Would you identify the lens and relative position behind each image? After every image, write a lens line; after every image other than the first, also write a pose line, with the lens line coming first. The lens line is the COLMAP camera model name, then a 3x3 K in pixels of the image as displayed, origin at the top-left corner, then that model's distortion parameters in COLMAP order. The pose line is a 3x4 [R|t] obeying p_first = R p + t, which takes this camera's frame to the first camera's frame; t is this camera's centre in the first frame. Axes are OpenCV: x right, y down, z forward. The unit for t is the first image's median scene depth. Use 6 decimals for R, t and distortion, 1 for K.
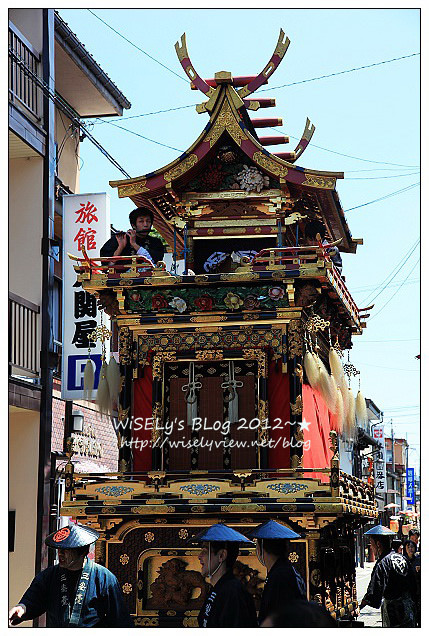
lens RADIAL K [[1271.9, 0, 214.5], [0, 1271.9, 318.0], [0, 0, 1]] dist [0.332036, 0.103336]
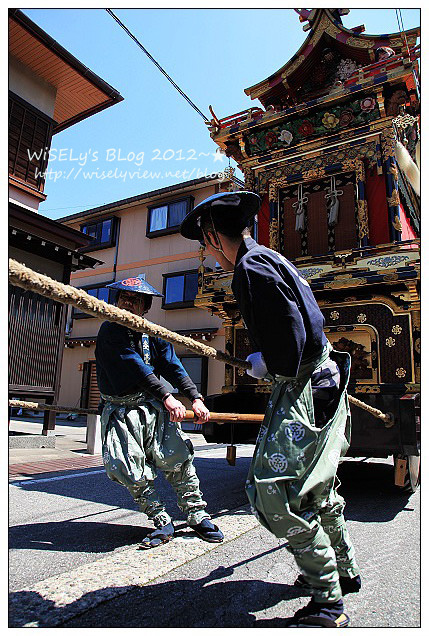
lens RADIAL K [[455.9, 0, 214.5], [0, 455.9, 318.0], [0, 0, 1]] dist [-0.063526, 0.006965]
pose [[0.944992, -0.047709, -0.323597, 0.035478], [0.037016, 0.998549, -0.039124, 0.163092], [0.324994, 0.024993, 0.945386, 0.527720]]
